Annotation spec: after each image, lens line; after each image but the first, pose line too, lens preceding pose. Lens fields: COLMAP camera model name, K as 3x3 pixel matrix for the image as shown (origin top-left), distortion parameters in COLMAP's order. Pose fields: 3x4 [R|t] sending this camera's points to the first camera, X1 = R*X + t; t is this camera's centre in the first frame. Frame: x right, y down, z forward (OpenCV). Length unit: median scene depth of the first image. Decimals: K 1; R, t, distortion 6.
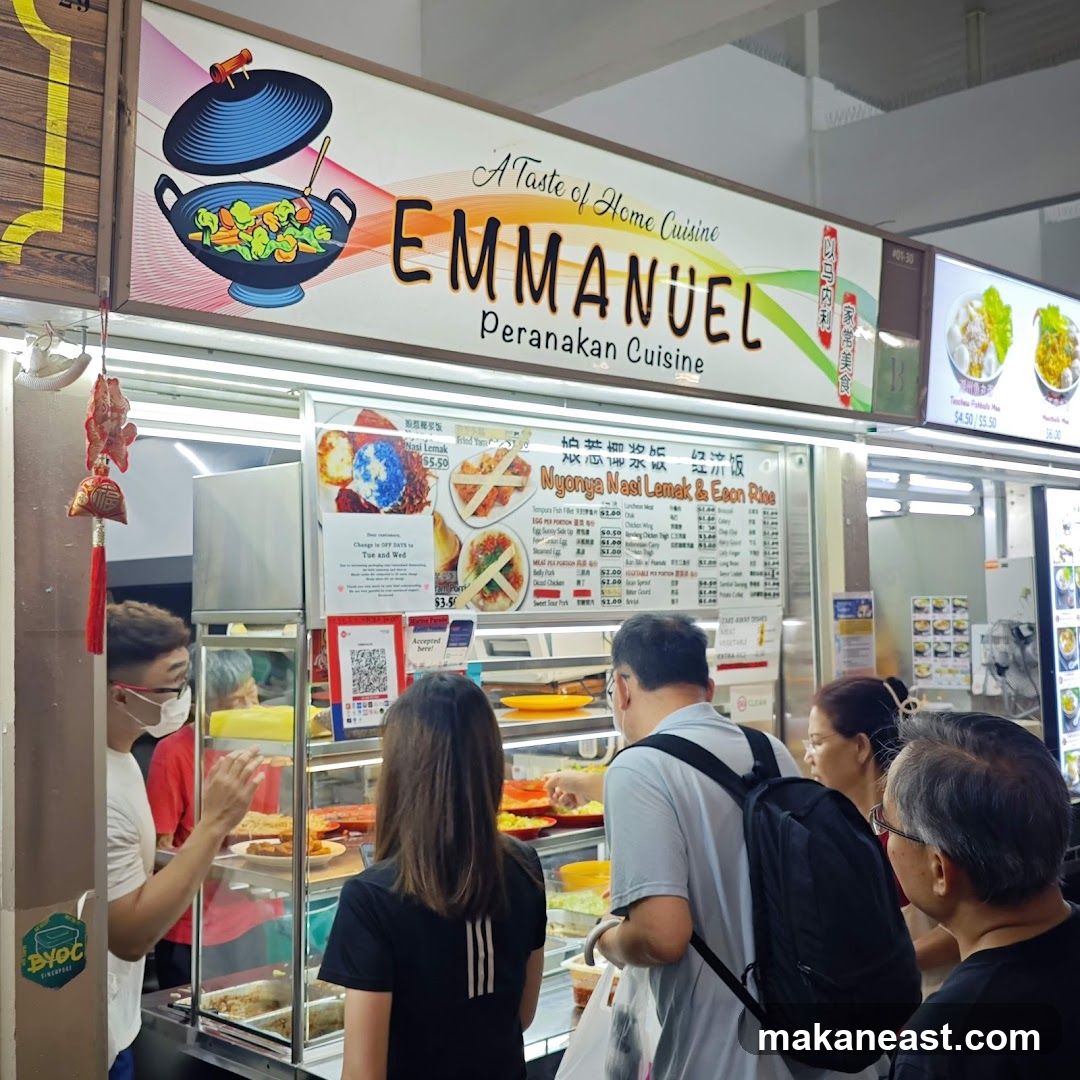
lens RADIAL K [[1397.7, 0, 539.7], [0, 1397.7, 560.9], [0, 0, 1]] dist [0.262288, -0.658327]
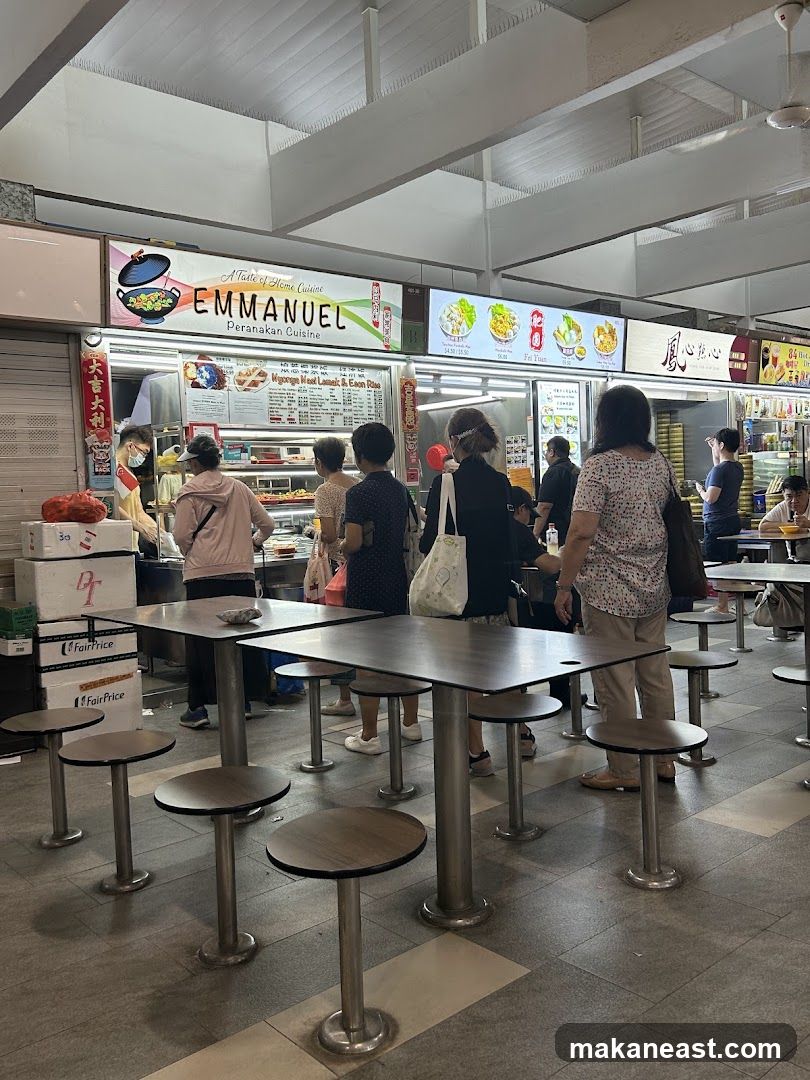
lens RADIAL K [[921.1, 0, 405.0], [0, 921.1, 558.9], [0, 0, 1]] dist [0.071718, -0.003180]
pose [[0.997452, -0.017434, -0.069178, 0.380451], [0.024681, 0.994132, 0.105318, 0.111054], [0.066936, -0.106757, 0.992029, -0.848590]]
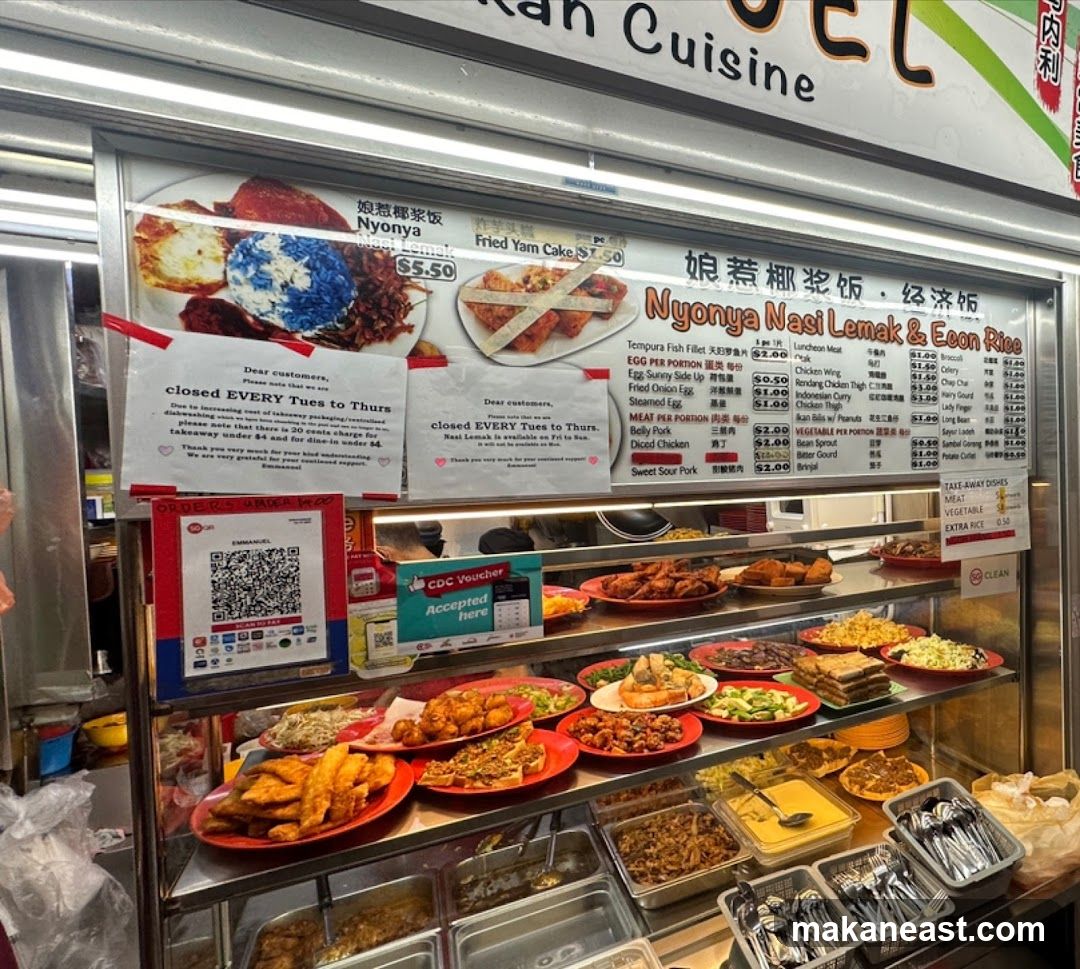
lens RADIAL K [[698.7, 0, 850.7], [0, 698.7, 490.3], [0, 0, 1]] dist [-0.000215, 0.002410]
pose [[0.978243, 0.003867, -0.207426, 0.179986], [0.012621, 0.996865, 0.078107, 0.011907], [0.207078, -0.079026, 0.975128, 0.632565]]
